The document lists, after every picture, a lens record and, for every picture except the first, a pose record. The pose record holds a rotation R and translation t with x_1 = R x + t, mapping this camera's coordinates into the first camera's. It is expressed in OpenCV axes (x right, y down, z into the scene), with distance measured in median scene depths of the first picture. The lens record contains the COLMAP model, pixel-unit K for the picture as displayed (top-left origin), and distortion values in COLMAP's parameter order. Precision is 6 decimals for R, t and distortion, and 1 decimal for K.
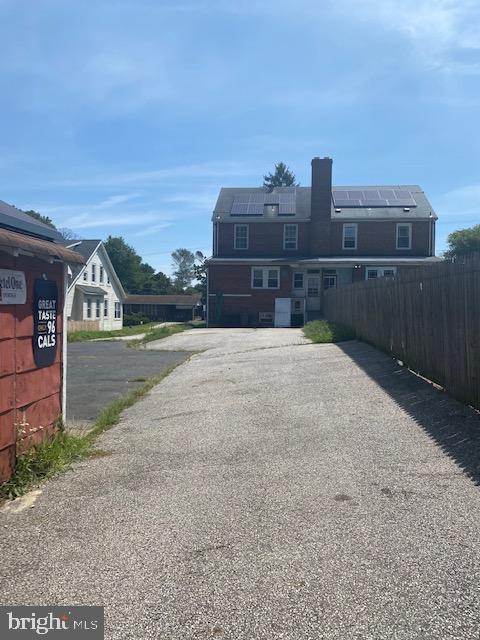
lens RADIAL K [[489.9, 0, 240.0], [0, 489.9, 320.0], [0, 0, 1]] dist [0.041180, 0.000648]
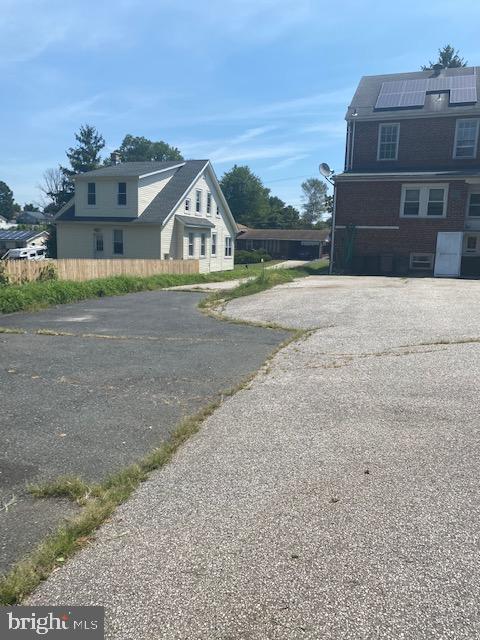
lens RADIAL K [[489.9, 0, 240.0], [0, 489.9, 320.0], [0, 0, 1]] dist [0.041180, 0.000648]
pose [[0.965339, 0.052168, -0.255731, -0.006436], [-0.018812, 0.991180, 0.131183, -0.006670], [0.260319, -0.121825, 0.957806, 0.203313]]
